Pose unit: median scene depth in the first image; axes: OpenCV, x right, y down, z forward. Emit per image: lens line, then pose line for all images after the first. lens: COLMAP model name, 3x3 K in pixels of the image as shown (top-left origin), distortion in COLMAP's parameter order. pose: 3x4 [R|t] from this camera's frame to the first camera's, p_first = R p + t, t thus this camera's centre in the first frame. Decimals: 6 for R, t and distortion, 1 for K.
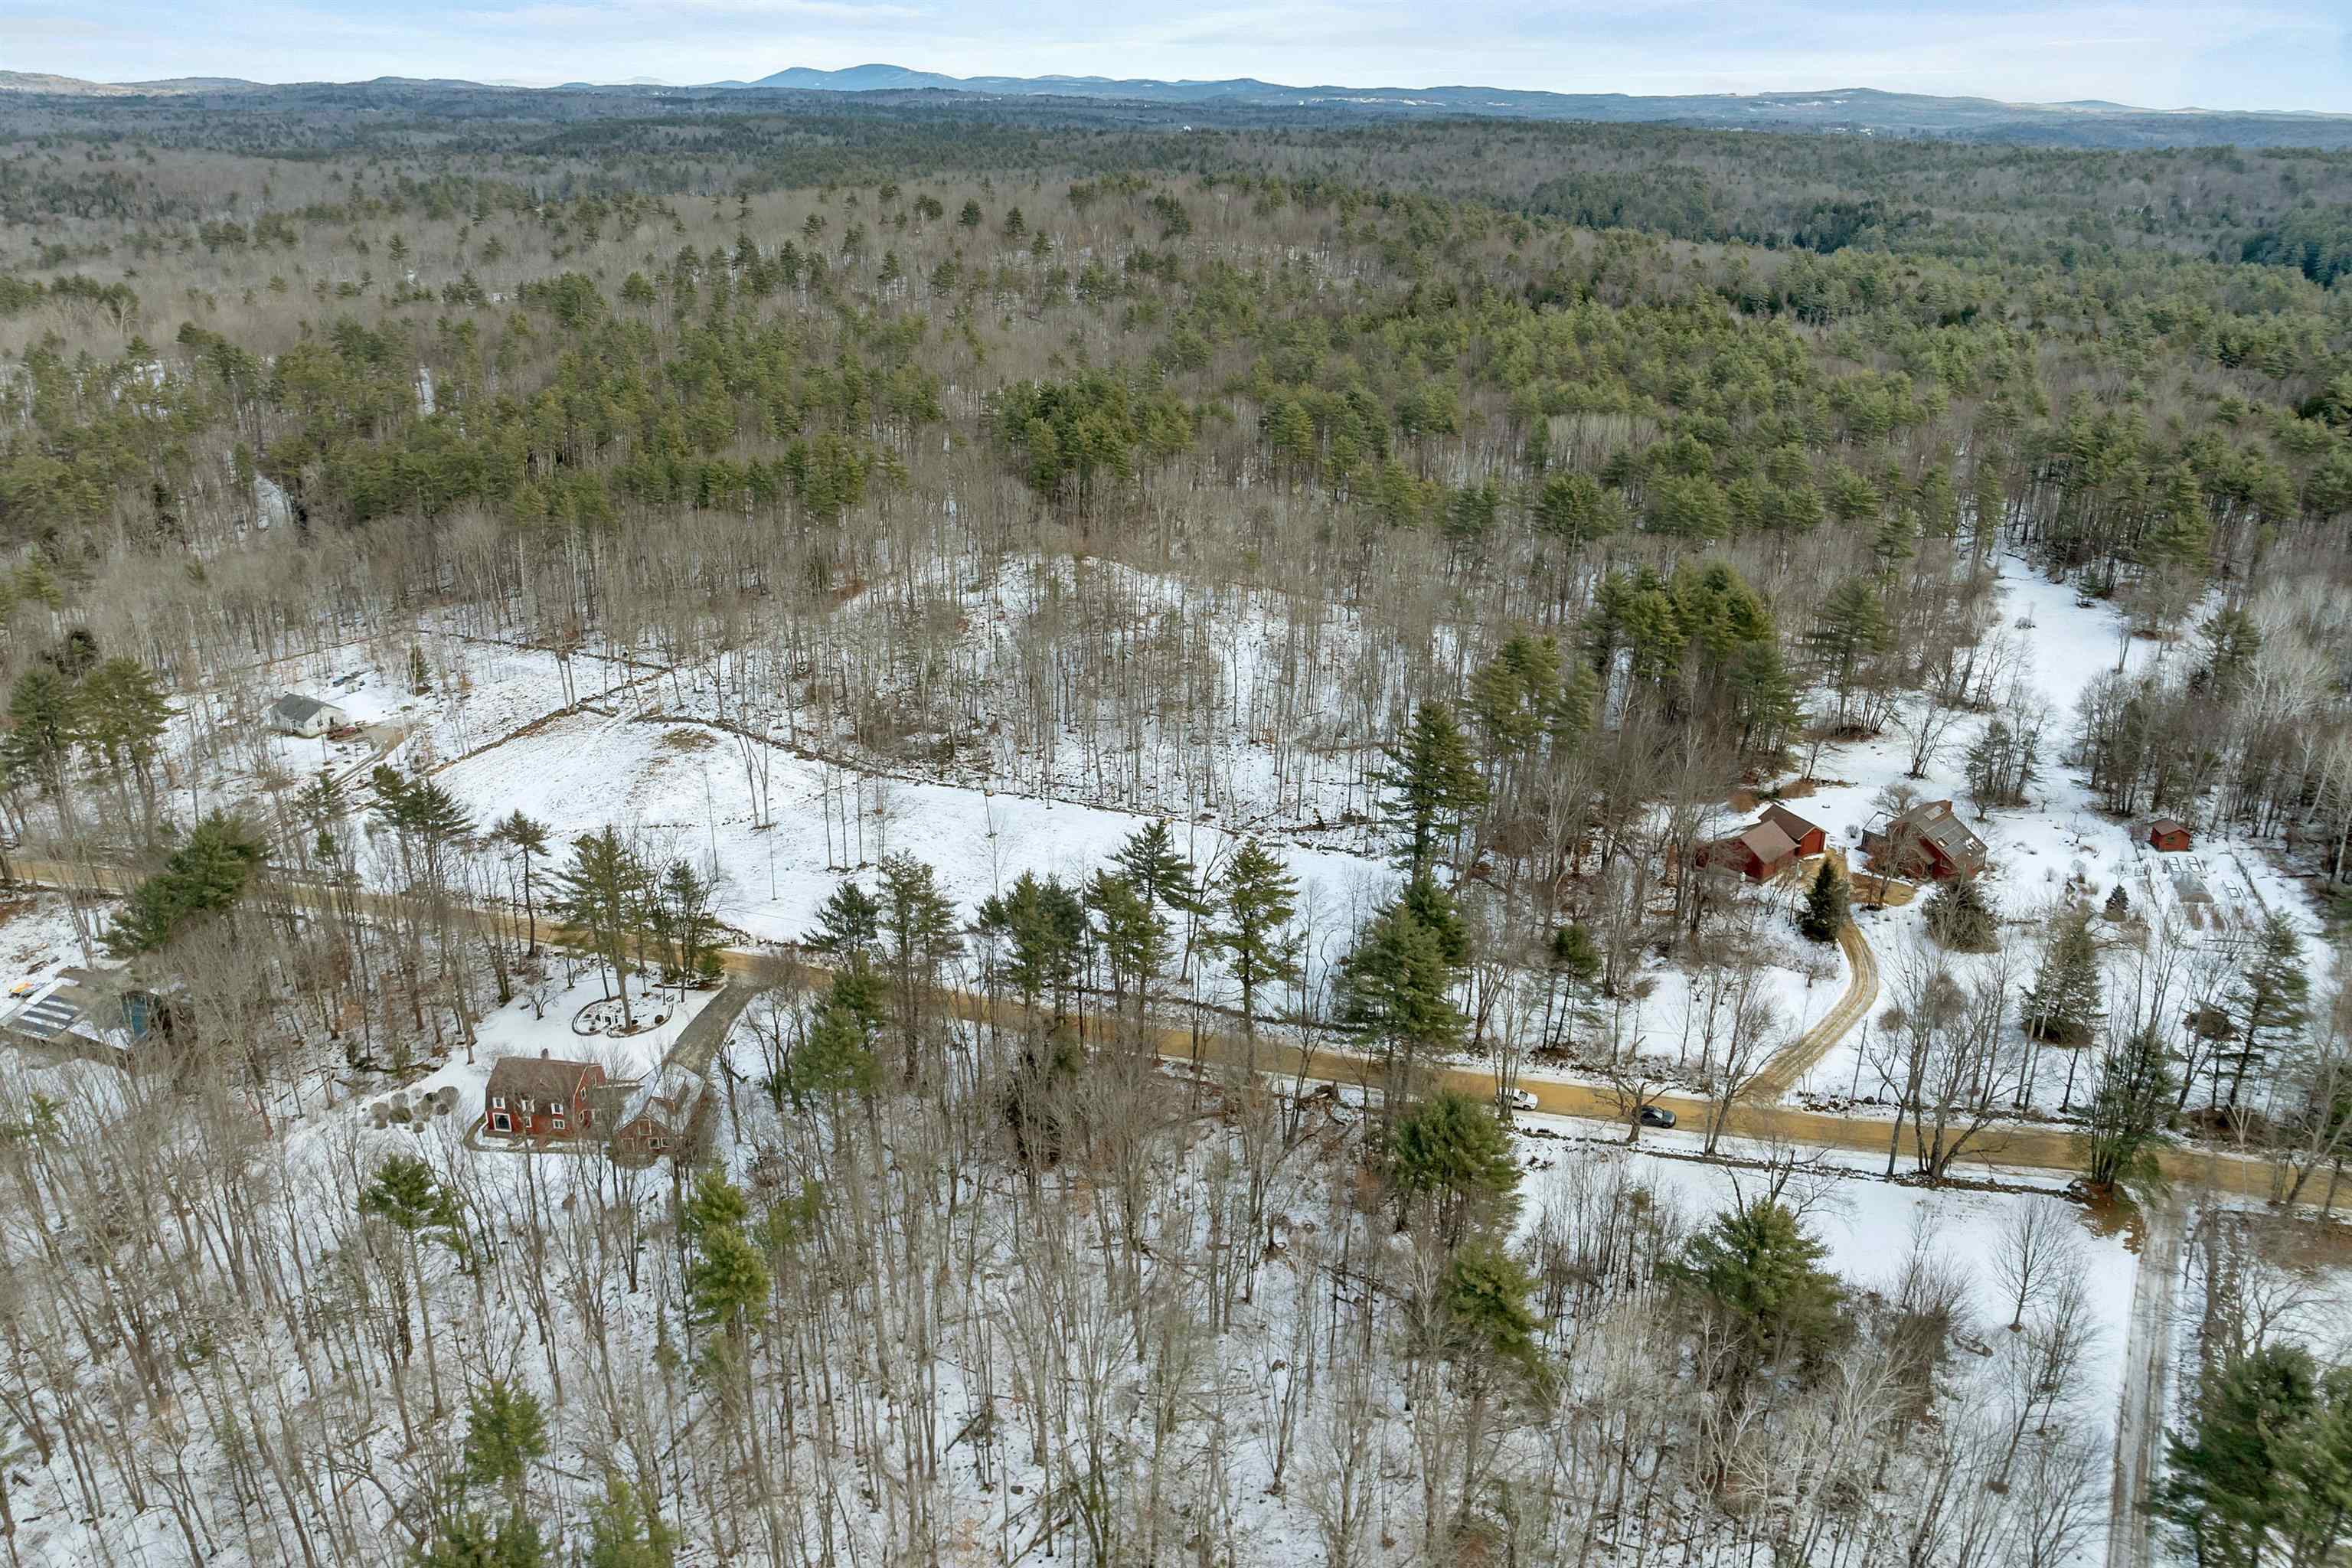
lens RADIAL K [[1656.6, 0, 1176.0], [0, 1656.6, 784.0], [0, 0, 1]] dist [-0.036660, 0.006100]
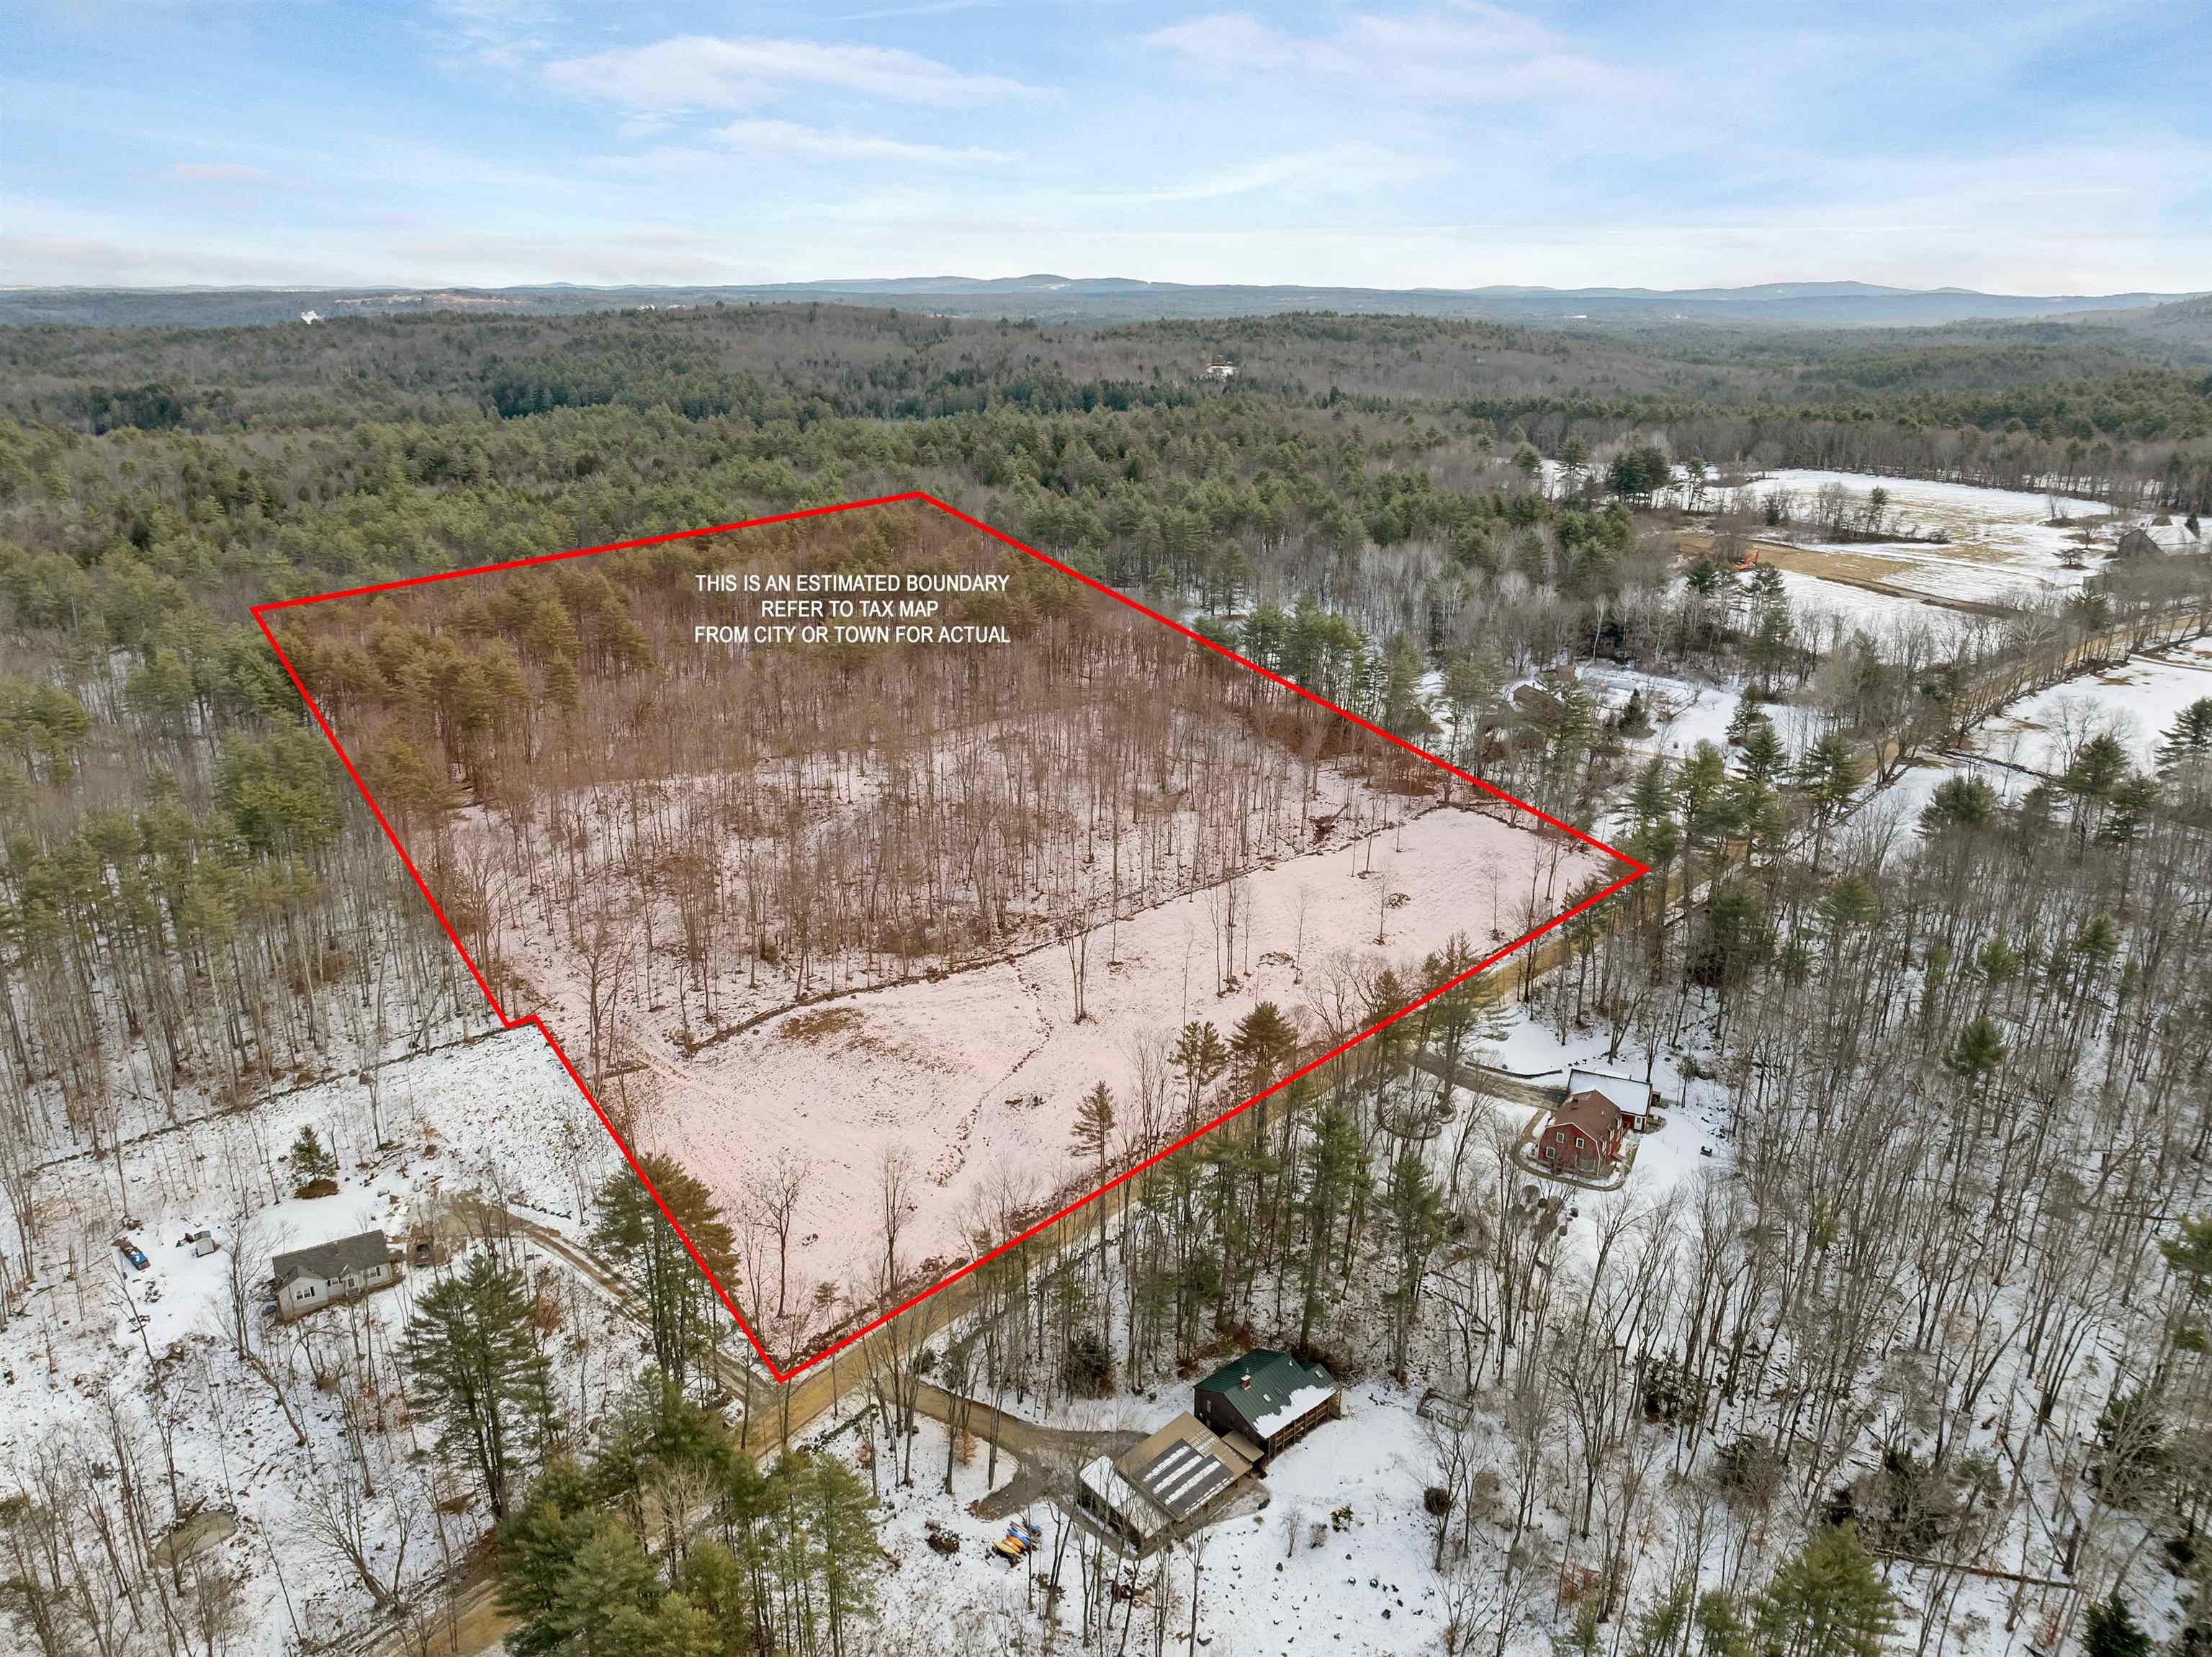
lens RADIAL K [[1577.8, 0, 1106.0], [0, 1577.8, 828.5], [0, 0, 1]] dist [-0.033697, -0.002867]
pose [[0.426019, -0.303207, 0.852392, -0.678287], [0.349590, 0.924157, 0.154013, -0.147462], [-0.834442, 0.232376, 0.499707, 0.315685]]
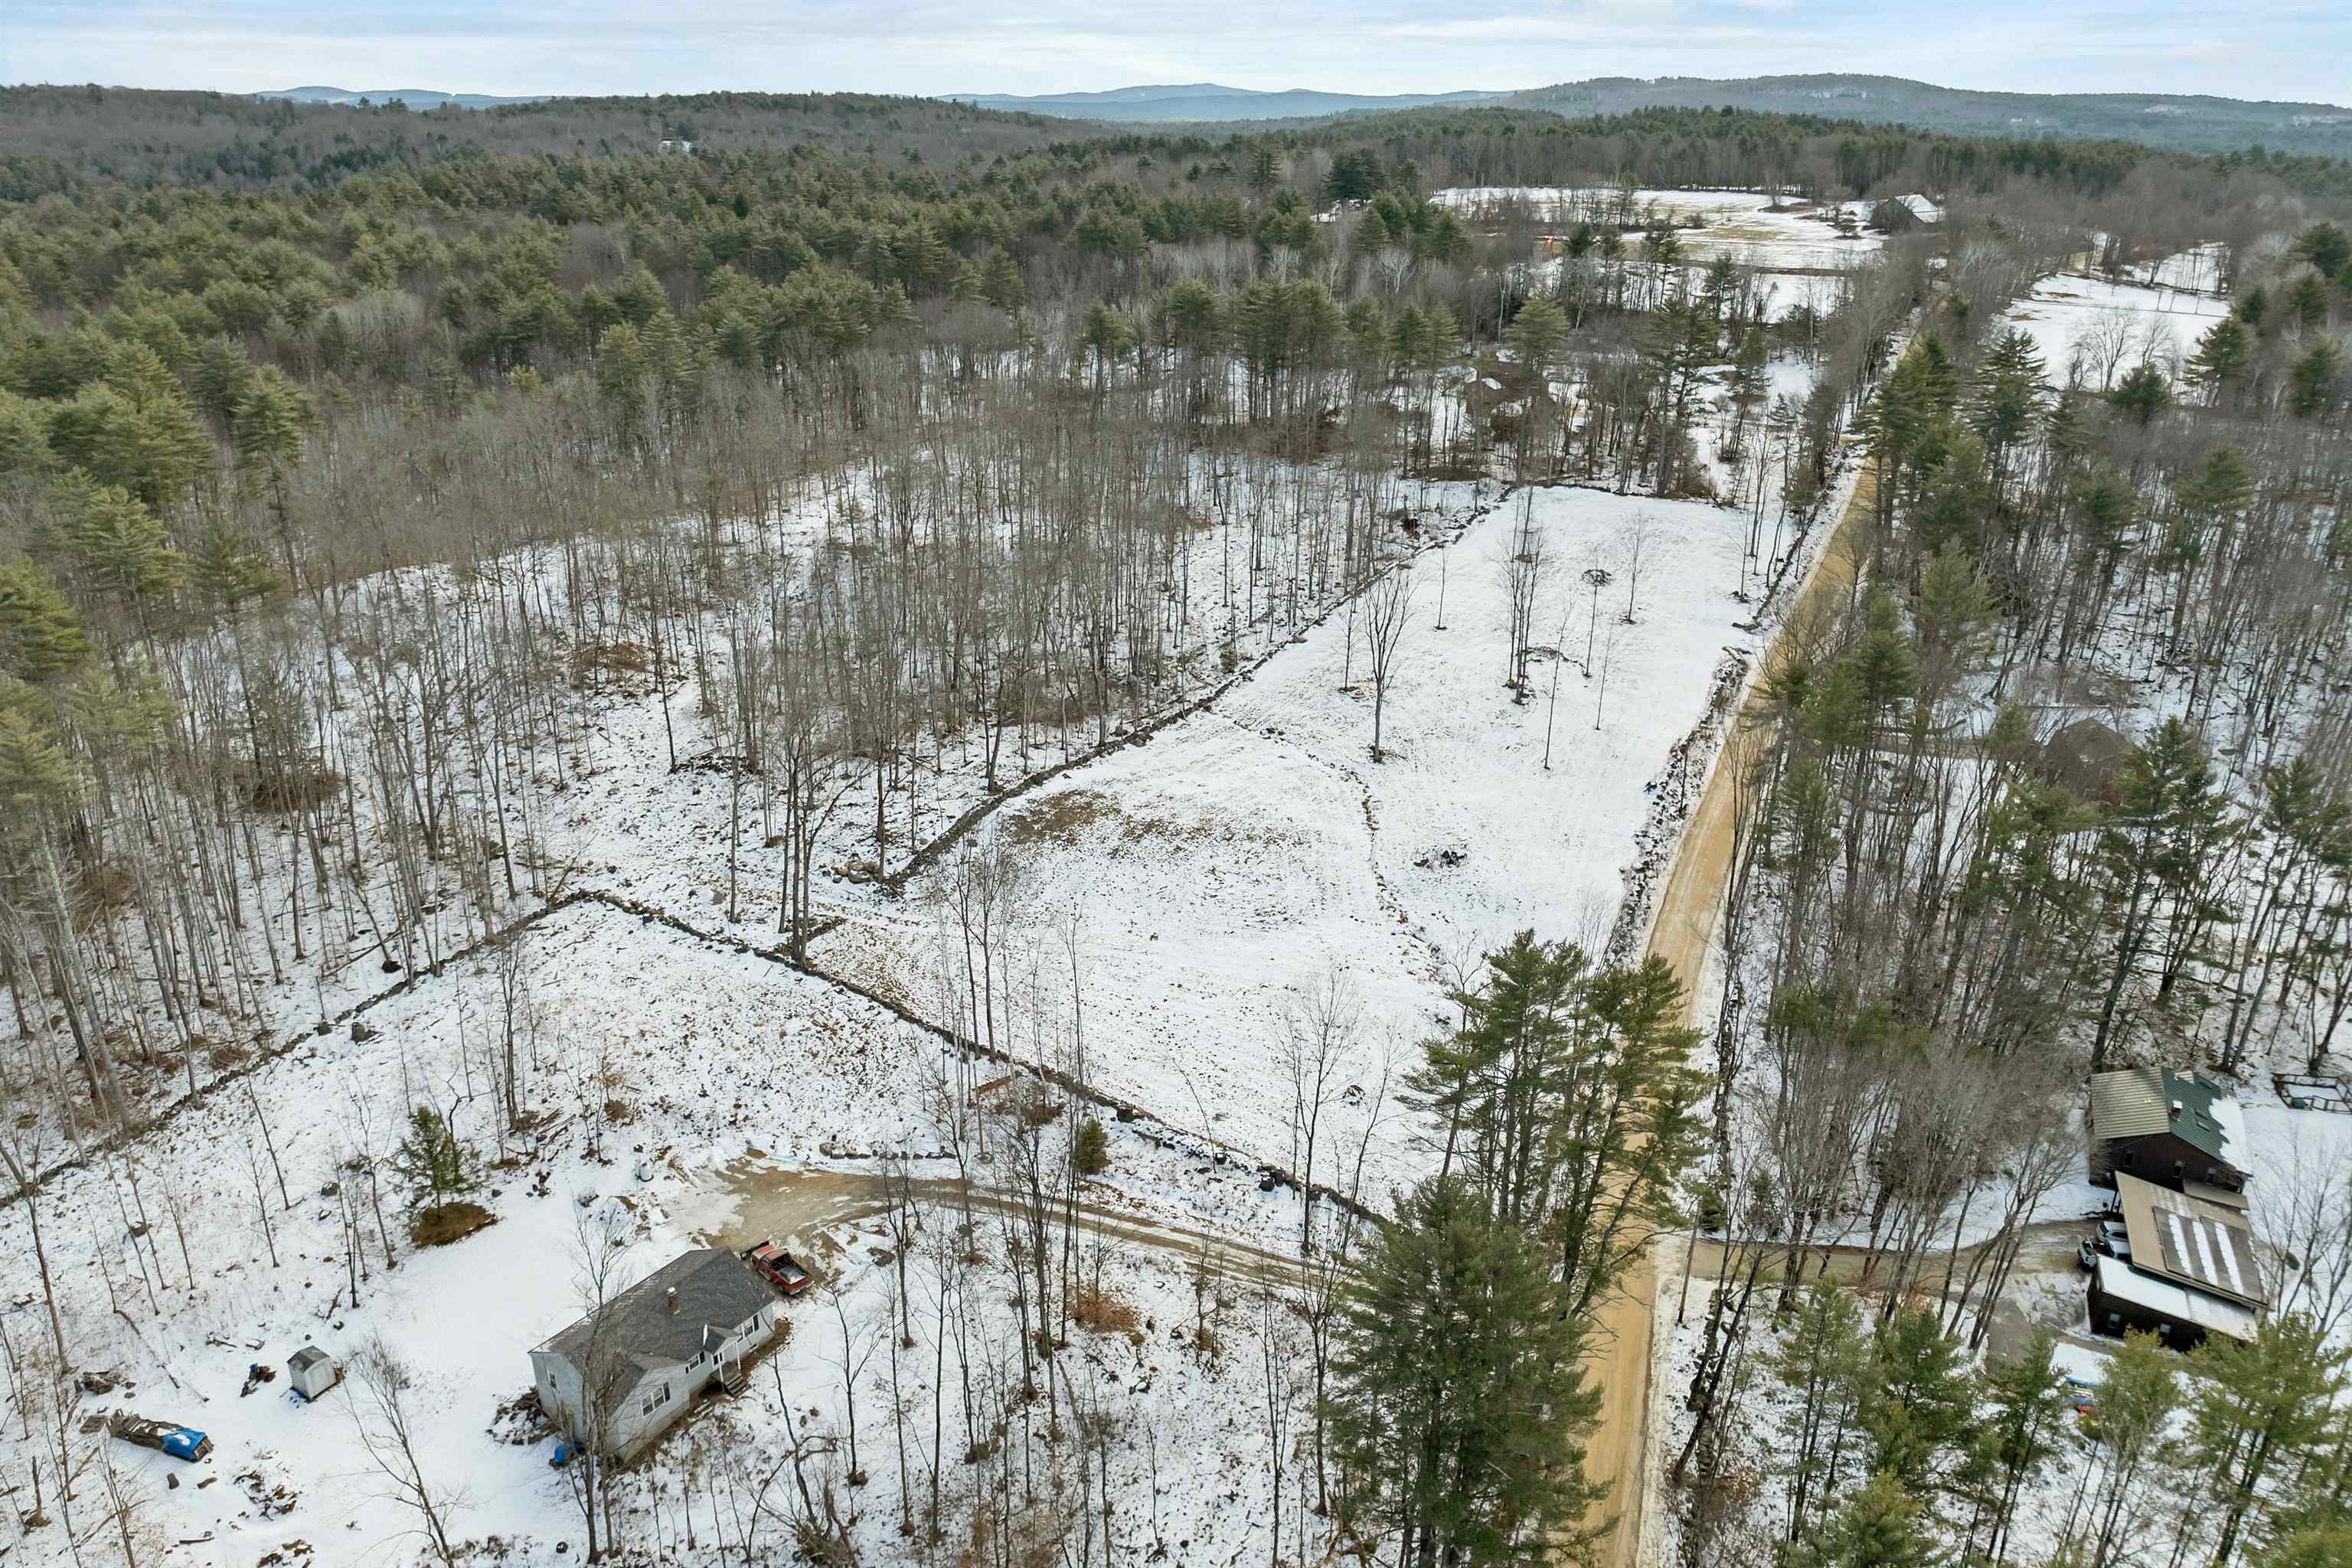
lens RADIAL K [[1682.9, 0, 1174.7], [0, 1682.9, 778.1], [0, 0, 1]] dist [-0.038678, 0.005983]
pose [[0.029749, -0.384364, 0.922702, -0.619607], [0.382393, 0.857266, 0.344777, -0.167959], [-0.923521, 0.342578, 0.172481, 0.631316]]
